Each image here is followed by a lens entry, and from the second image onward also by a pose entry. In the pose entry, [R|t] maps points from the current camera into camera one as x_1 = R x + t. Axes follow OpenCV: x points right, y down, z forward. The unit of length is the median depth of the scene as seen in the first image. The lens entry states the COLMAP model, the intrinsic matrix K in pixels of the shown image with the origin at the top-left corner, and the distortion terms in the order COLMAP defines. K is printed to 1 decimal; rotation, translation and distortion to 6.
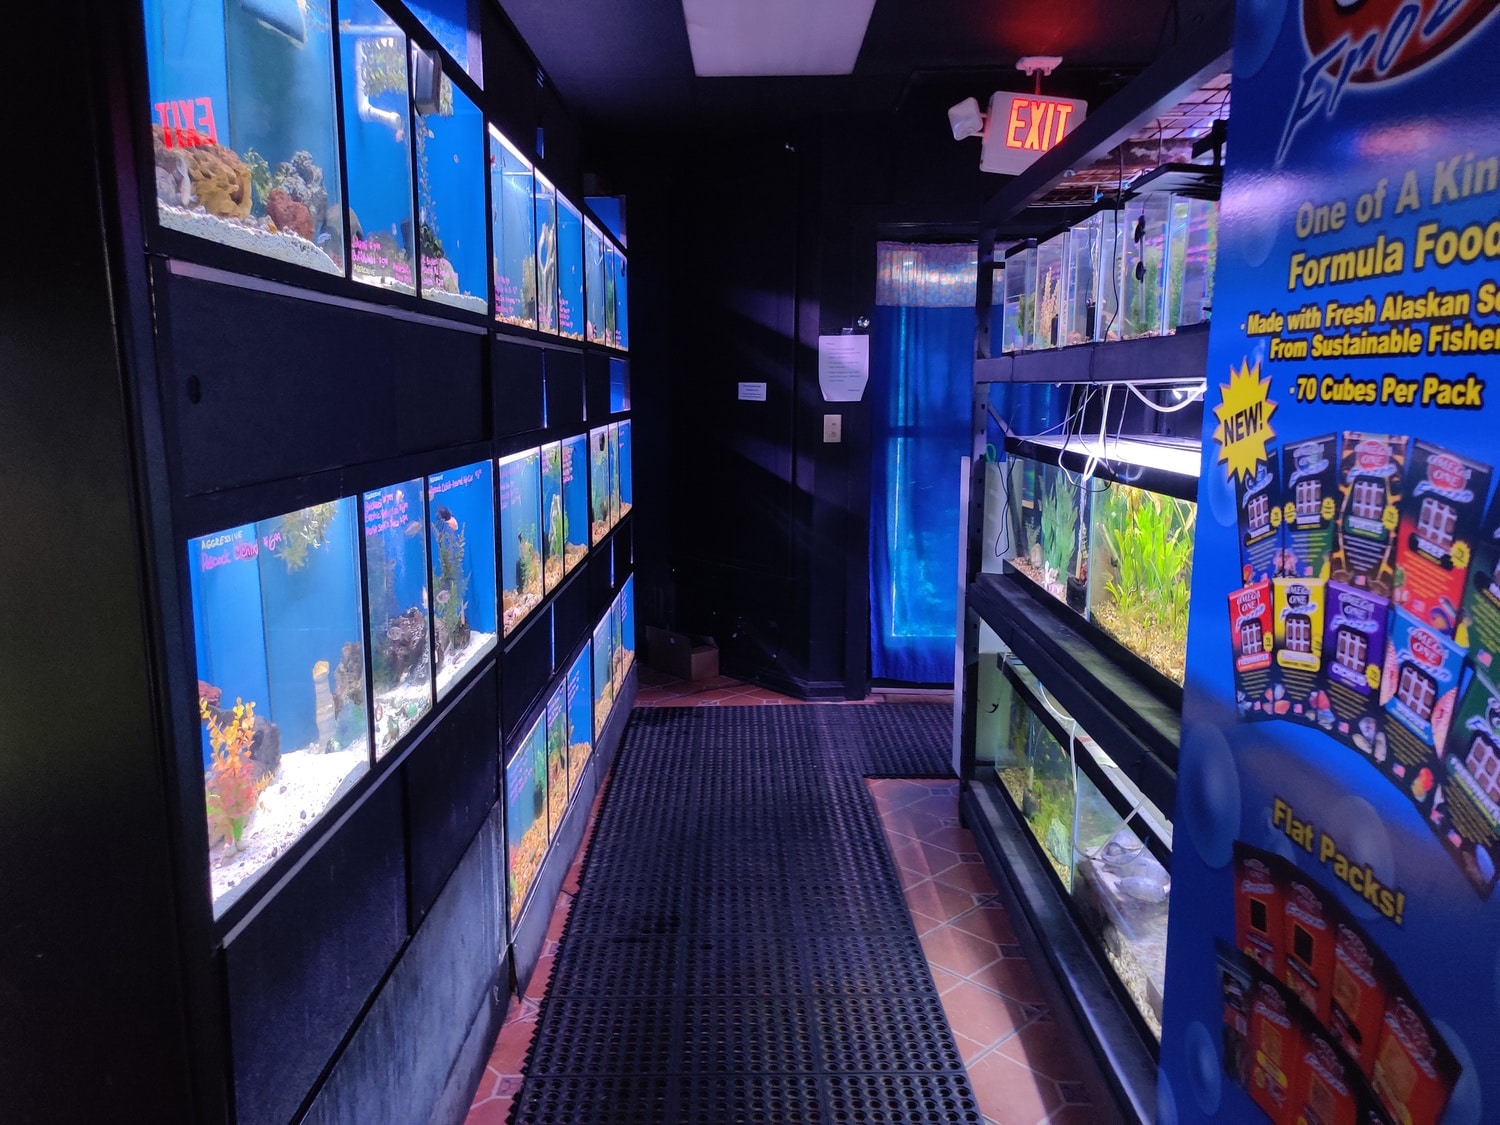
lens RADIAL K [[1155.3, 0, 719.8], [0, 1155.3, 590.9], [0, 0, 1]] dist [0.033963, -0.017199]
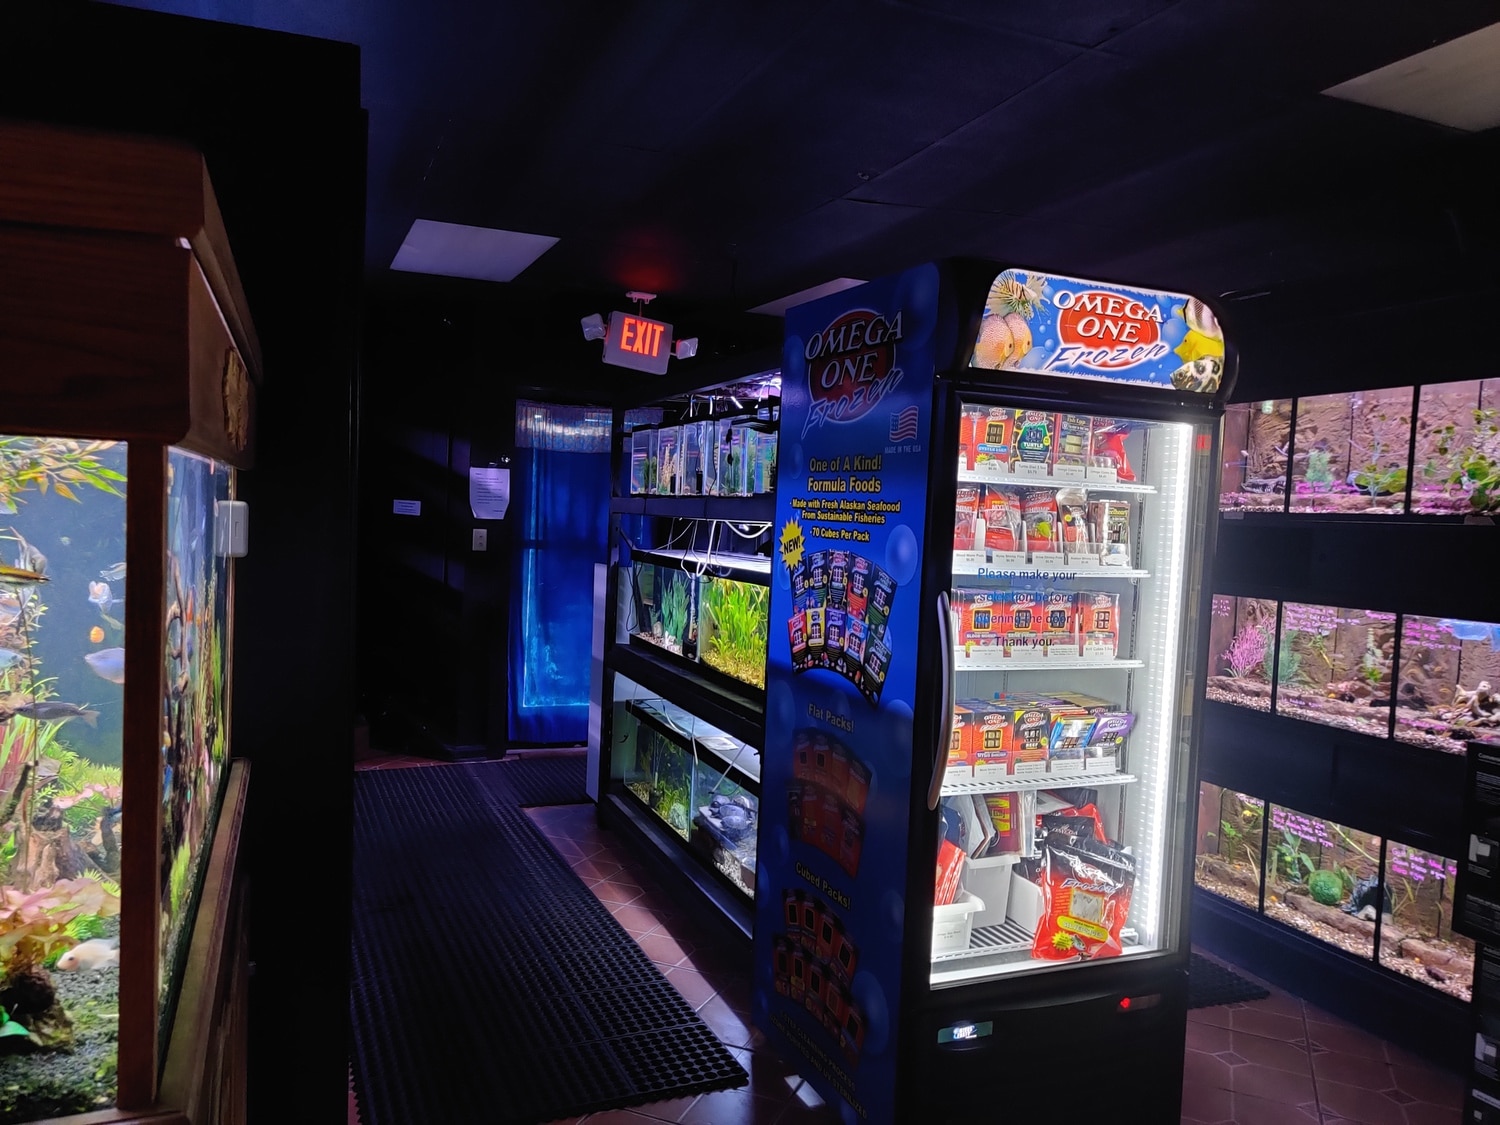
lens RADIAL K [[1155.3, 0, 751.8], [0, 1155.3, 566.1], [0, 0, 1]] dist [0.033963, -0.017199]
pose [[0.916547, 0.027026, 0.399014, -0.220237], [0.021157, 0.993040, -0.115860, 0.066291], [-0.399368, 0.114633, 0.909596, -0.430248]]
